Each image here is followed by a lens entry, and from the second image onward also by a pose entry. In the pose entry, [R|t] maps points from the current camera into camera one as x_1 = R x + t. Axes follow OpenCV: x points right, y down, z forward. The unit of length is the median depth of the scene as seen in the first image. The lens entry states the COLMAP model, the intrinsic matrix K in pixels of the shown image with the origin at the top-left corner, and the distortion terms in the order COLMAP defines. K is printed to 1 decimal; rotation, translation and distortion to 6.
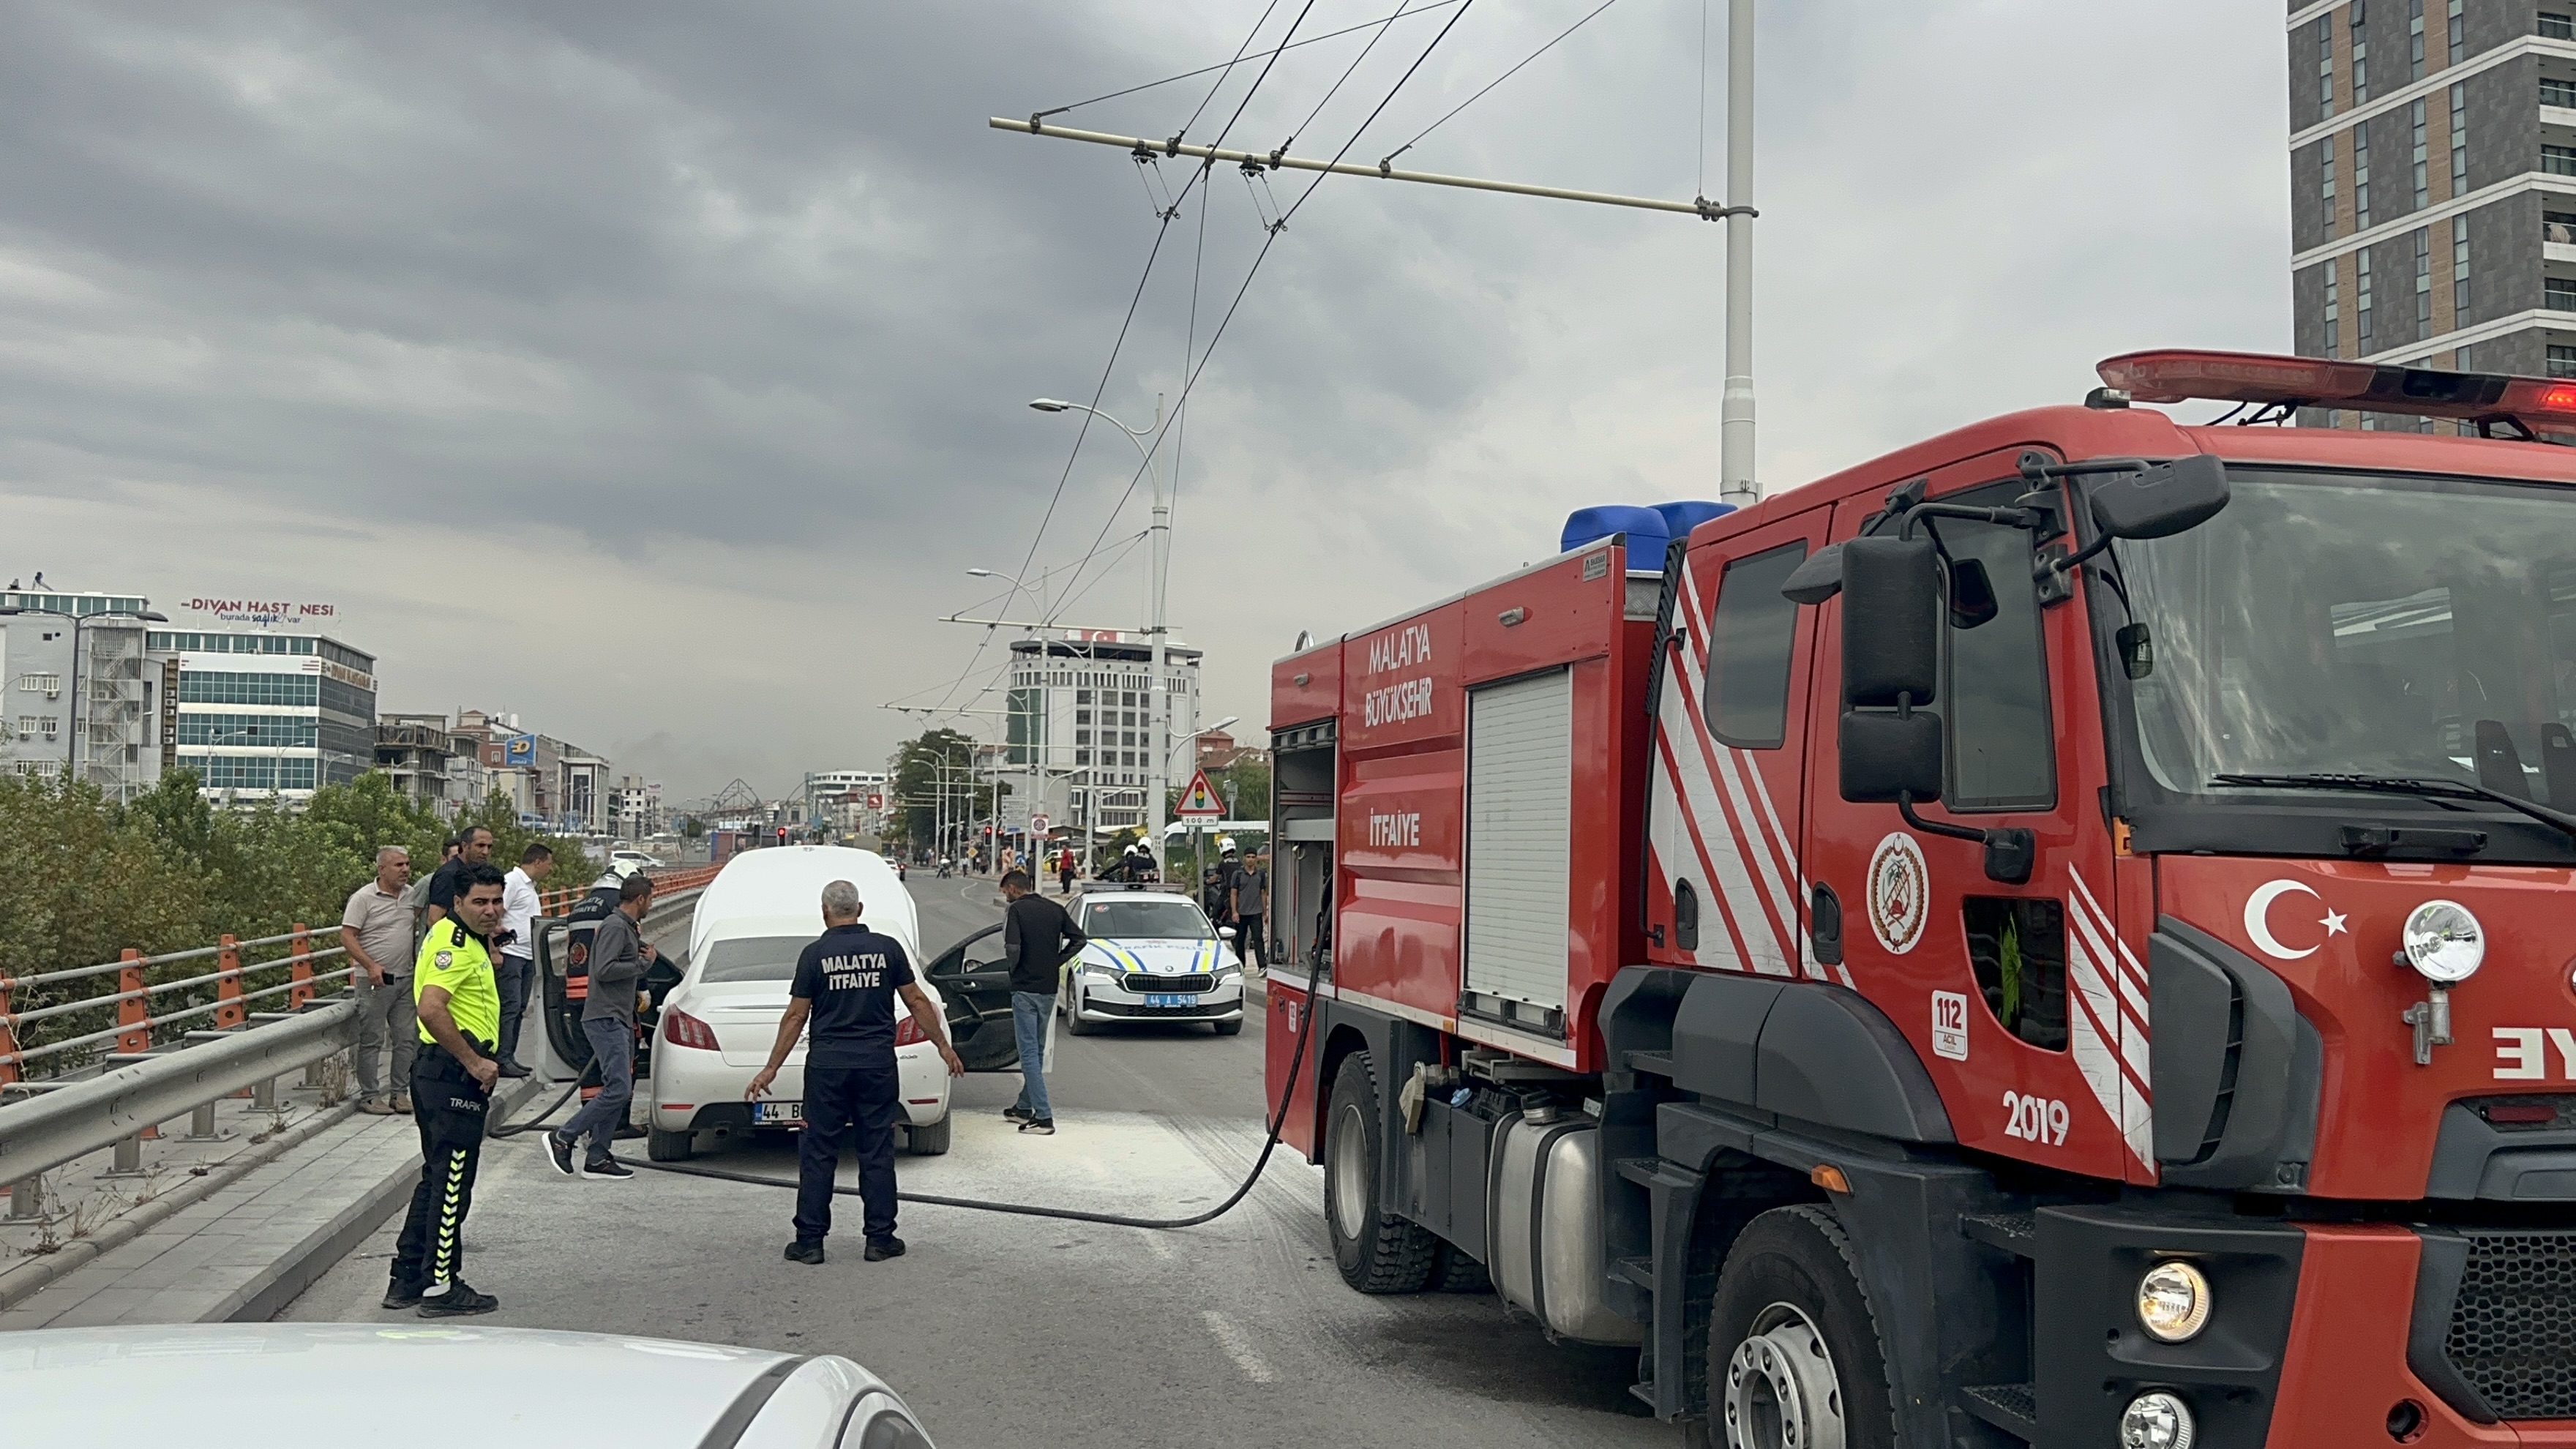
lens RADIAL K [[2276.5, 0, 1313.4], [0, 2276.5, 726.4], [0, 0, 1]] dist [0.165798, -0.297341]
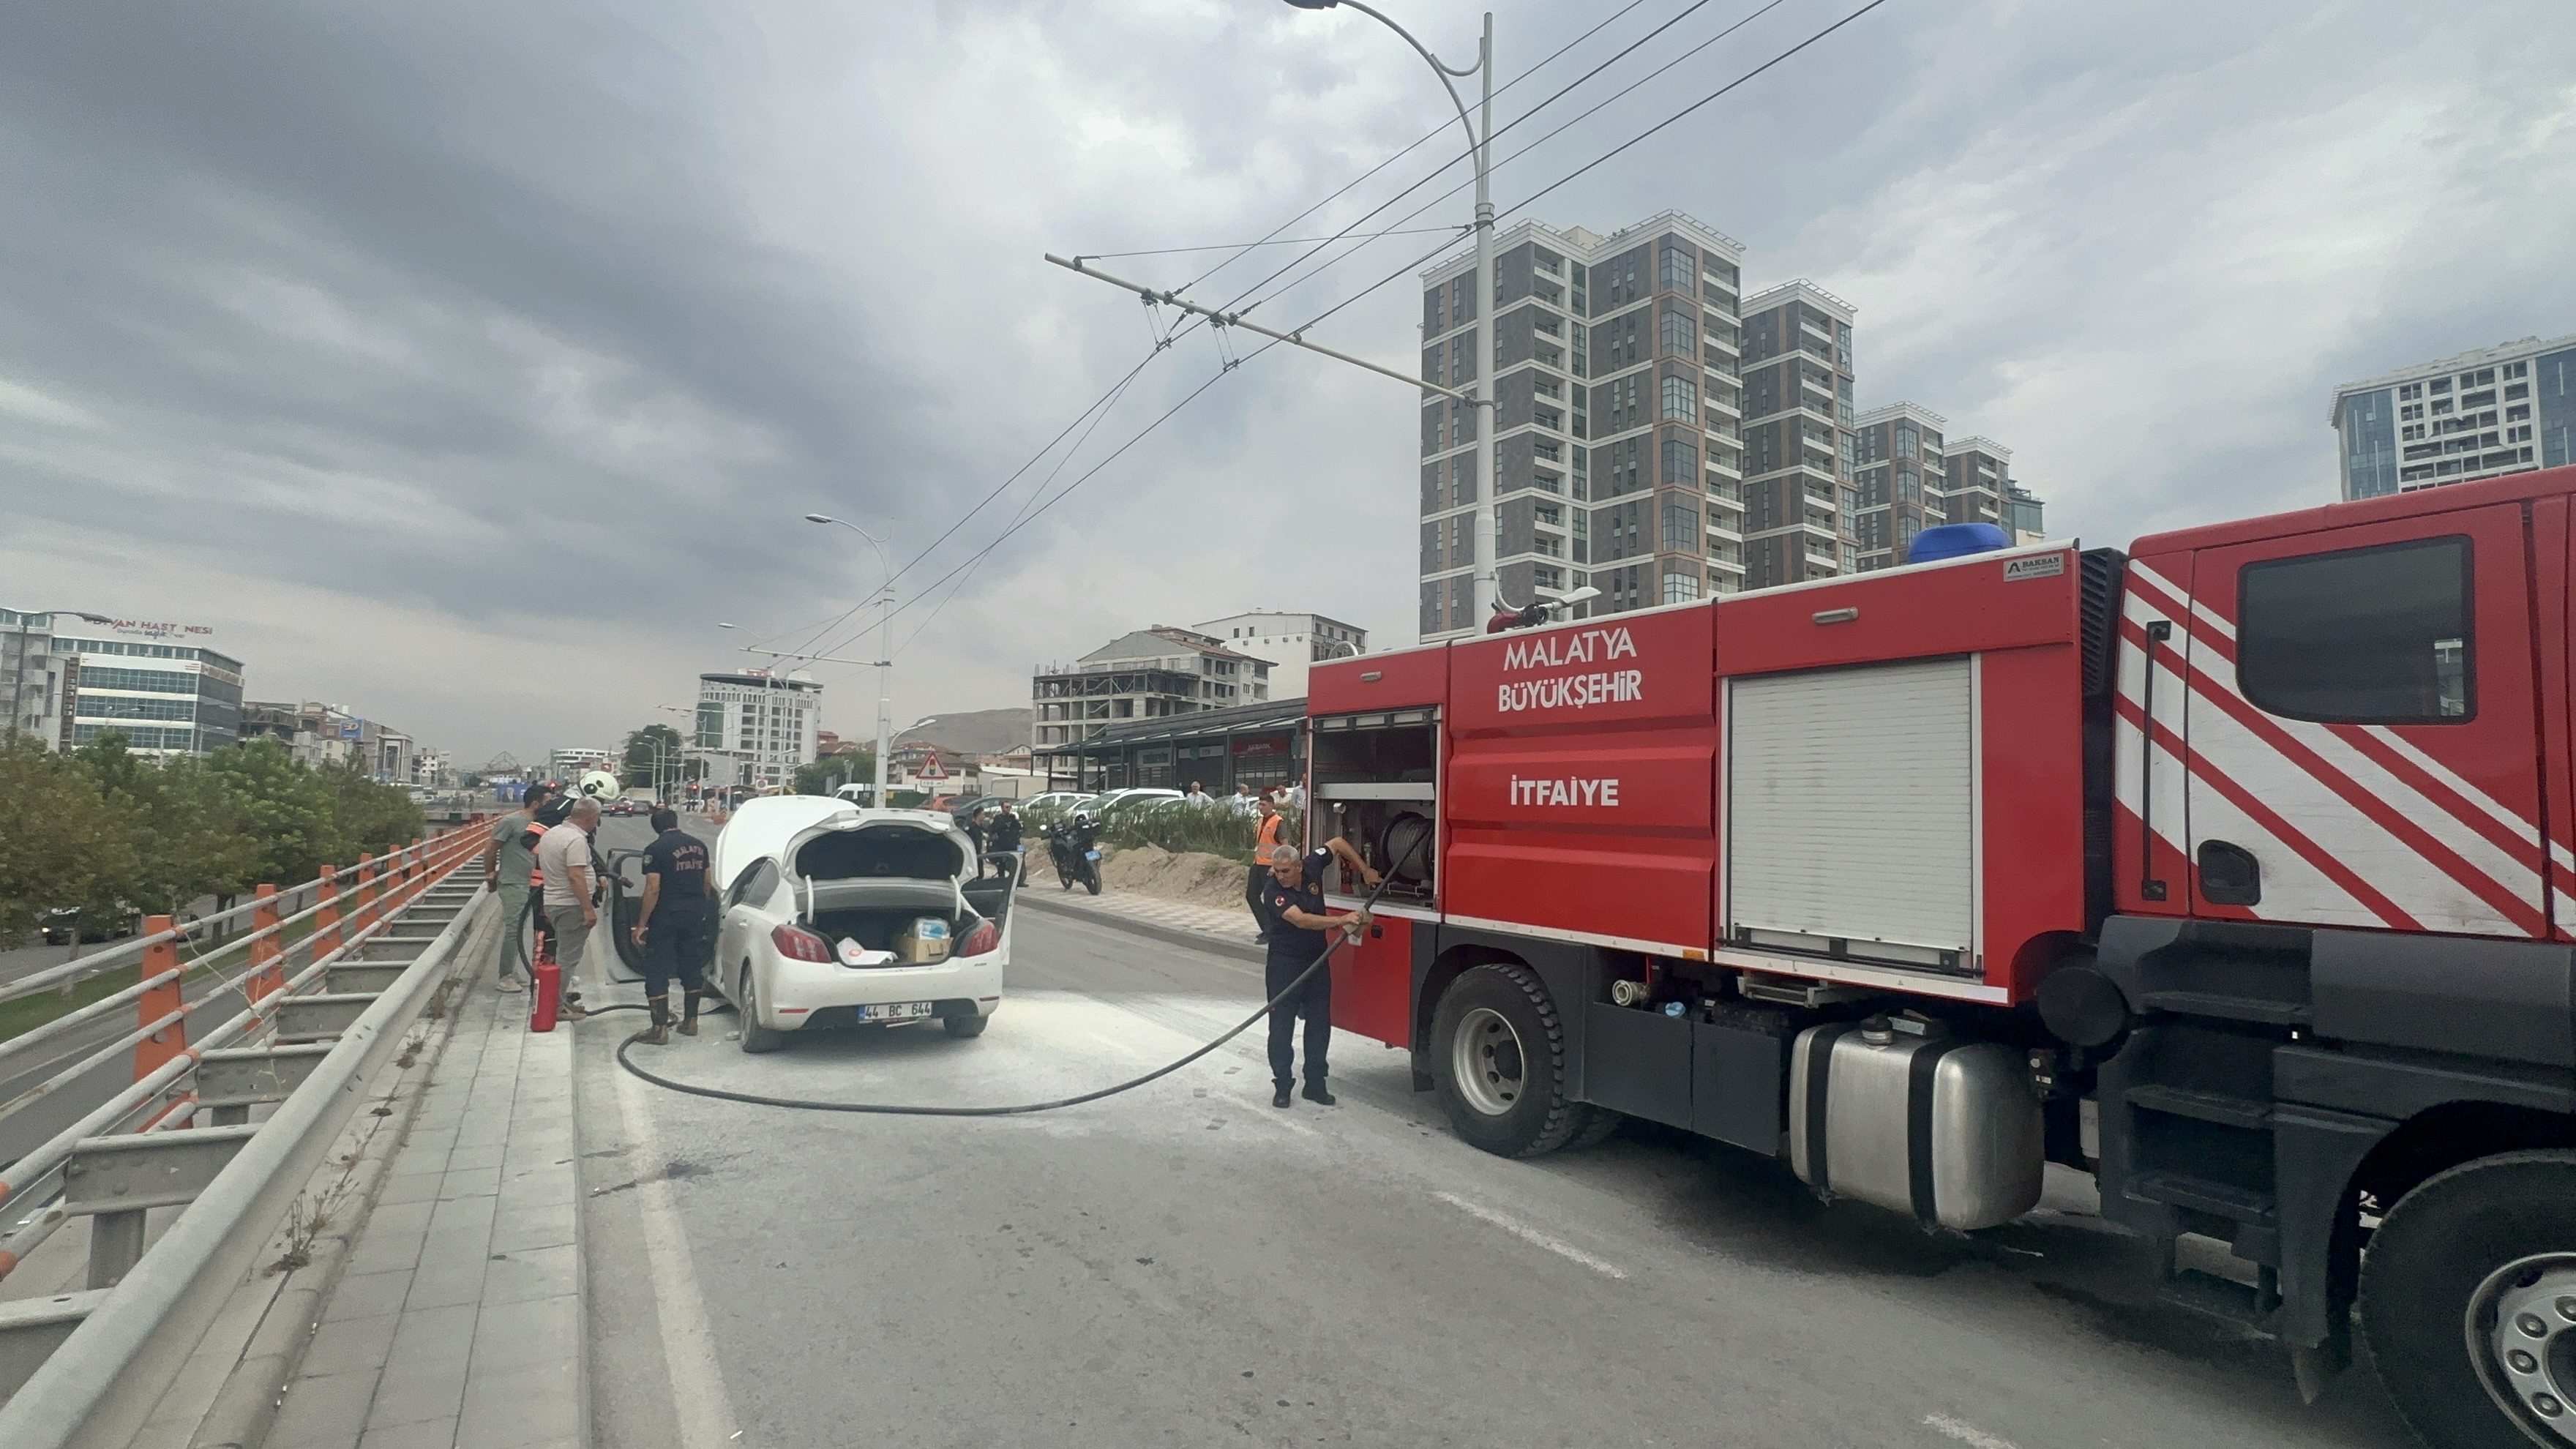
lens RADIAL K [[1190.8, 0, 1288.0], [0, 1190.8, 724.5], [0, 0, 1]] dist [-0.000513, 0.001242]
pose [[0.938924, 0.035513, 0.342286, -0.278770], [-0.031348, 0.999352, -0.017696, 0.020474], [-0.342693, 0.005885, 0.939429, 0.363068]]
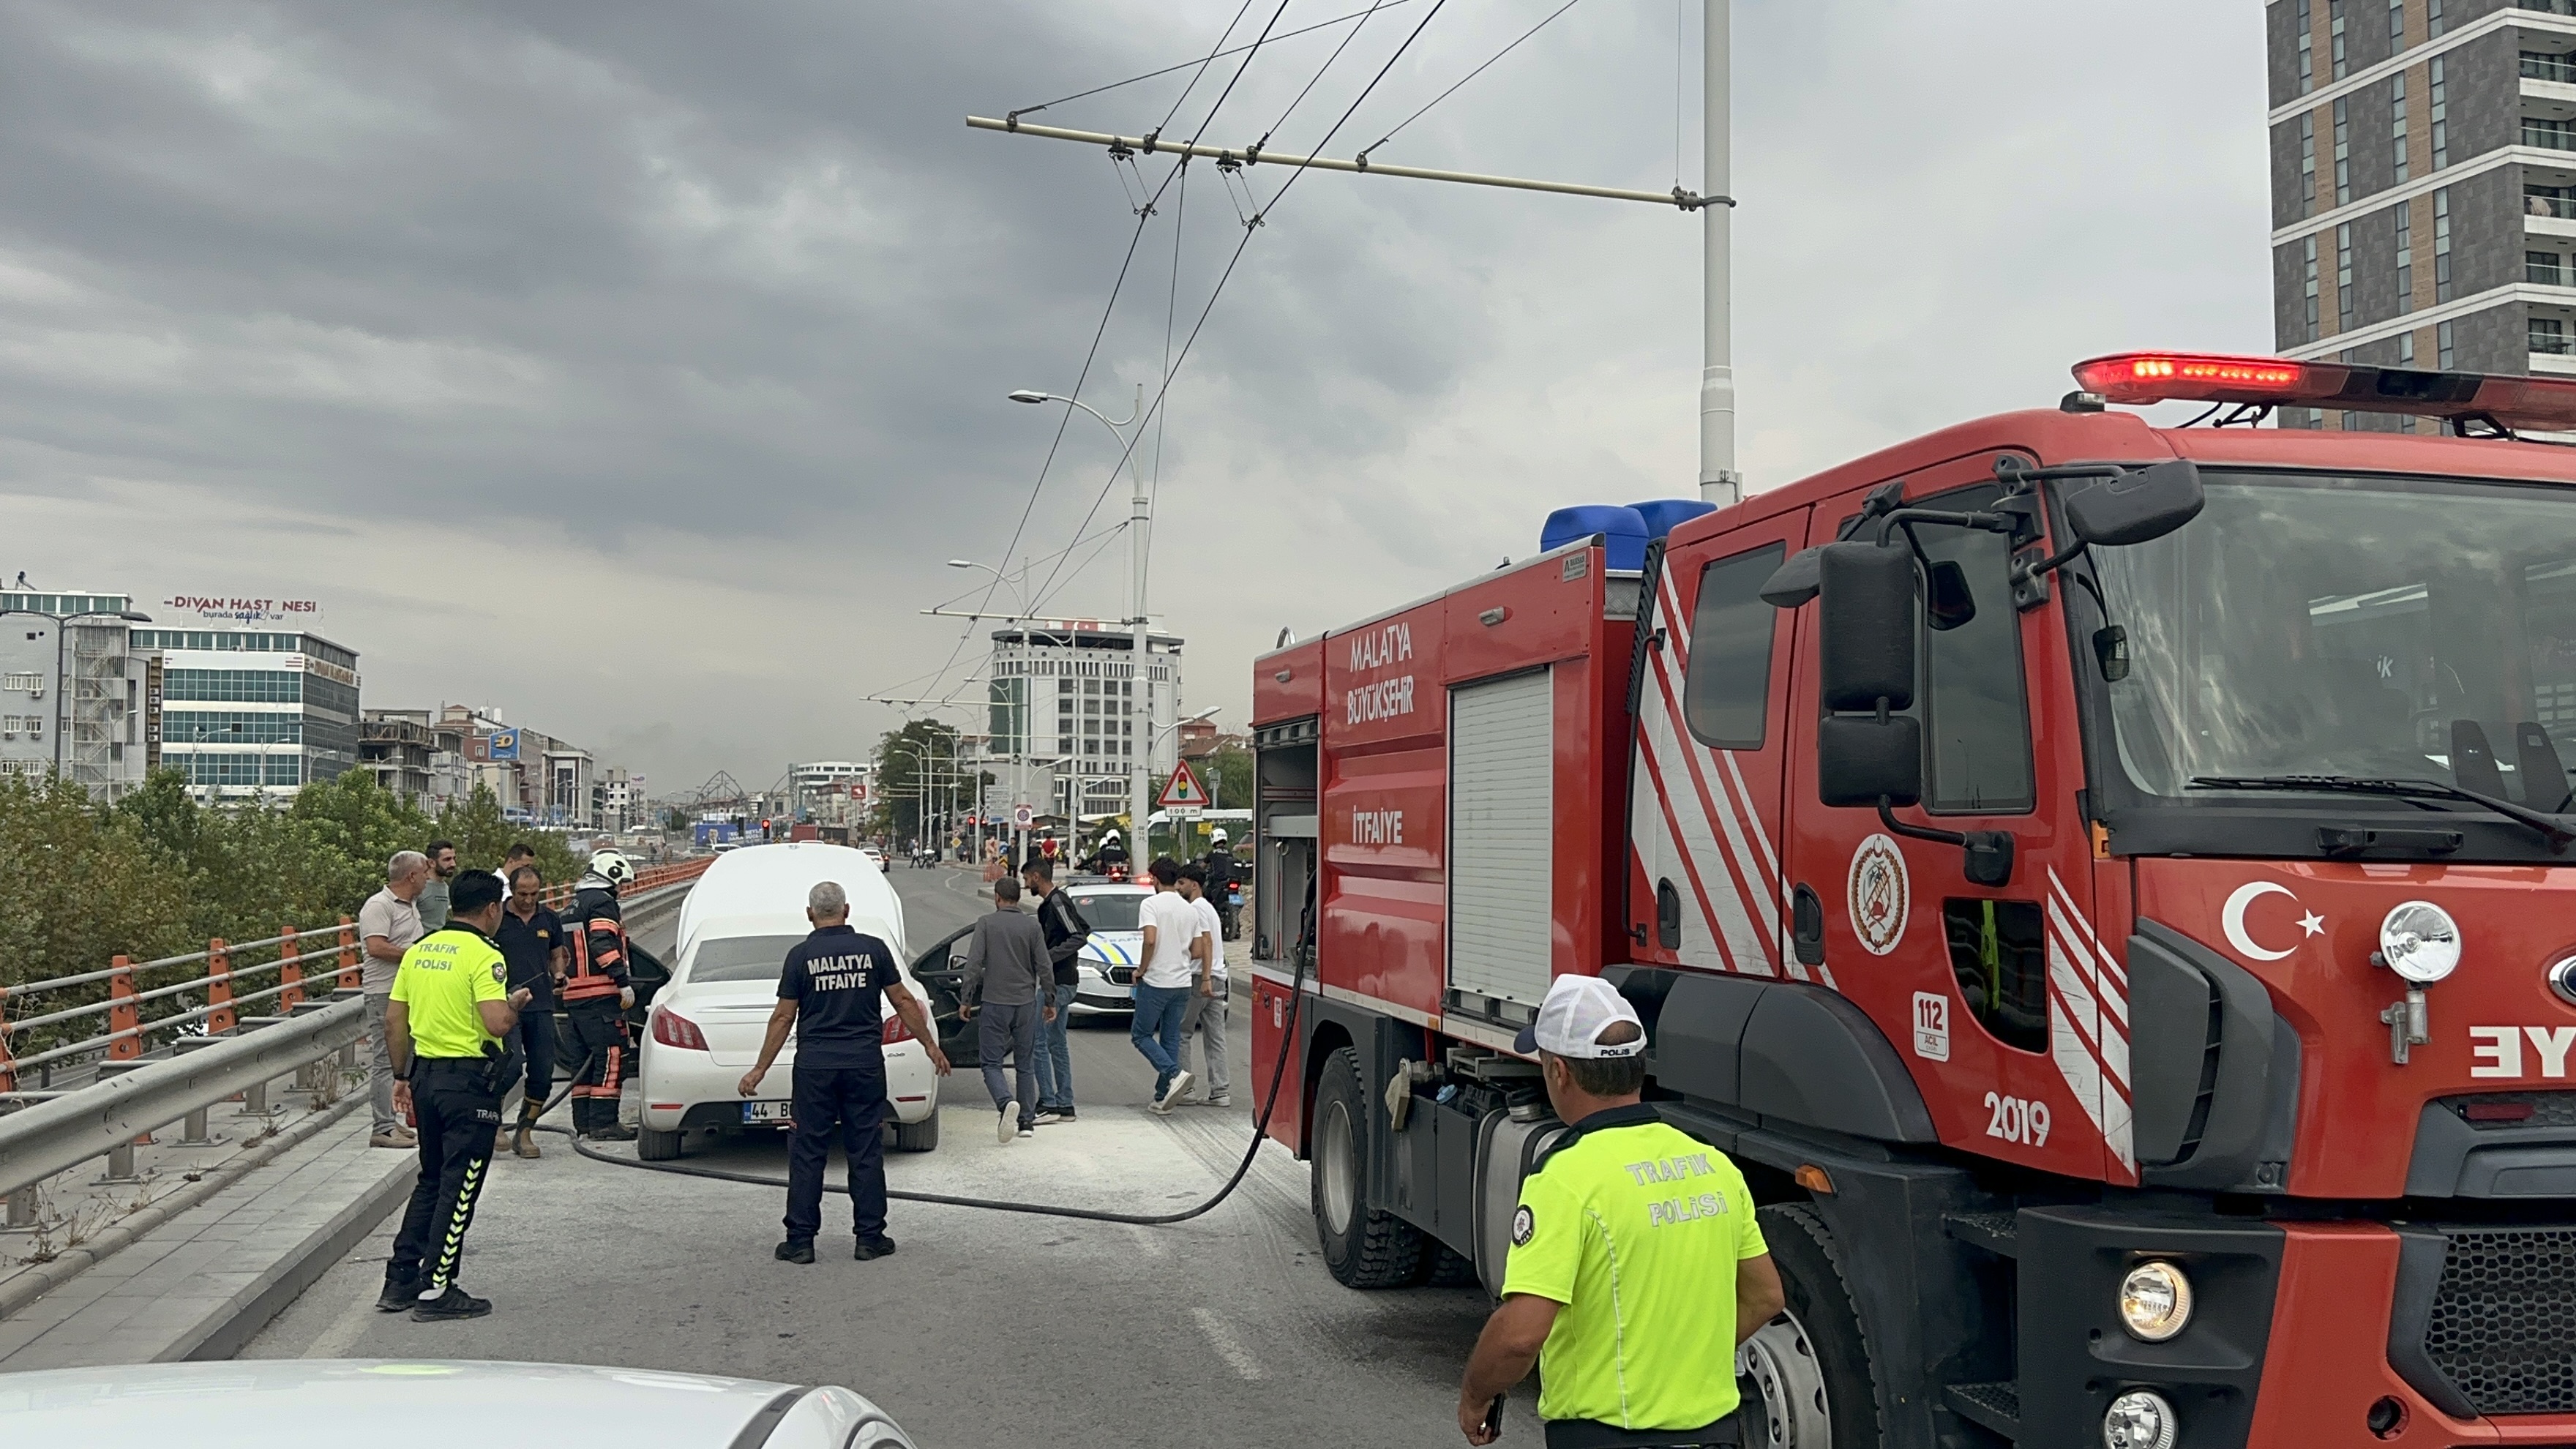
lens RADIAL K [[2277.3, 0, 1288.0], [0, 2277.3, 724.5], [0, 0, 1]] dist [0.166260, -0.298007]
pose [[0.999944, -0.010017, -0.003401, -0.000013], [0.010036, 0.999934, 0.005526, -0.004891], [0.003345, -0.005560, 0.999979, -0.003480]]
